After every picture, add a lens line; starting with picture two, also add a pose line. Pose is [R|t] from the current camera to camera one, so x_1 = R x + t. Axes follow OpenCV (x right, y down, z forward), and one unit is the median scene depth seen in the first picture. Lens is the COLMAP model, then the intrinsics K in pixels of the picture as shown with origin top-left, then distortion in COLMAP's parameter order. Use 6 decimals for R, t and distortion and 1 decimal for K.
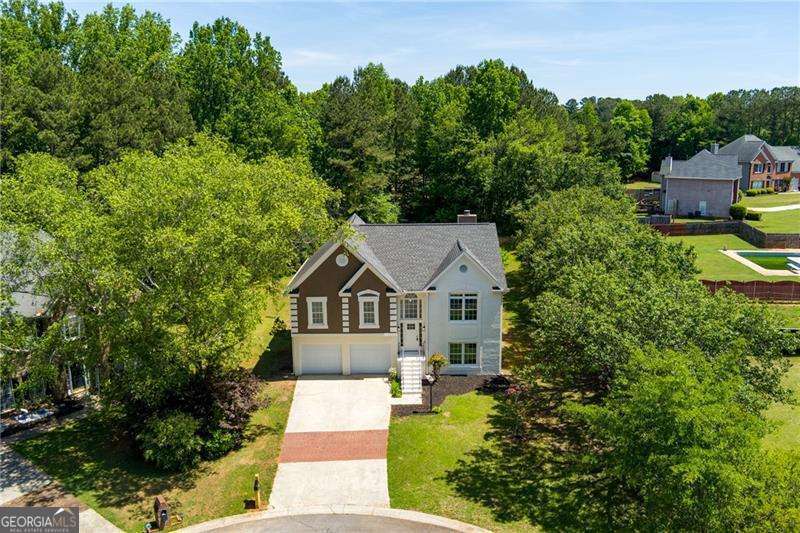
lens RADIAL K [[643.8, 0, 398.0], [0, 643.8, 263.8], [0, 0, 1]] dist [-0.075899, 0.006434]
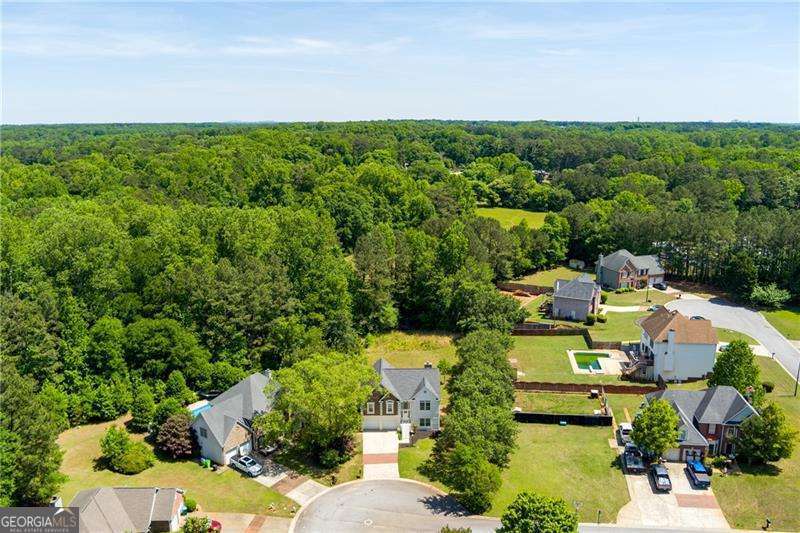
lens RADIAL K [[643.8, 0, 398.0], [0, 643.8, 263.8], [0, 0, 1]] dist [-0.075899, 0.006434]
pose [[0.999921, 0.002893, 0.012227, -0.046197], [-0.003097, 0.999856, 0.016711, -0.574429], [-0.012177, -0.016748, 0.999786, -1.679482]]
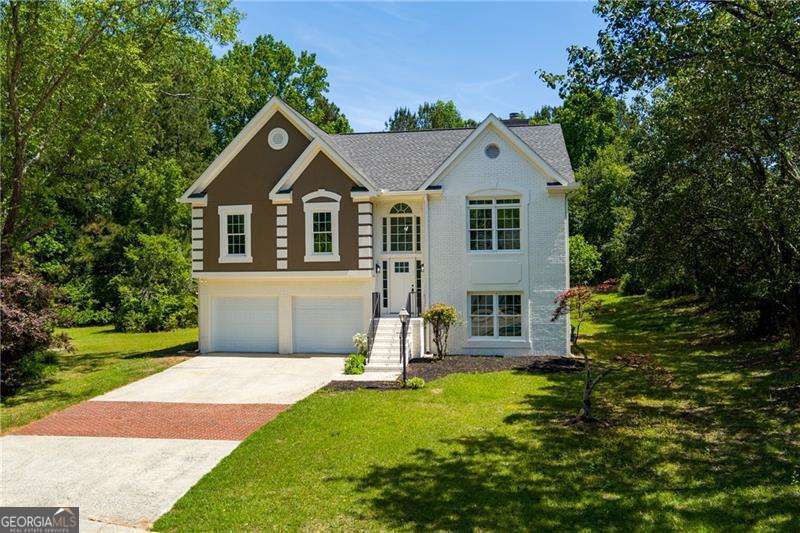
lens RADIAL K [[643.8, 0, 398.0], [0, 643.8, 263.8], [0, 0, 1]] dist [-0.075899, 0.006434]
pose [[0.985861, -0.003203, -0.167537, 0.113885], [-0.032854, 0.976717, -0.212001, 0.219668], [0.164316, 0.214508, 0.962802, 0.480250]]
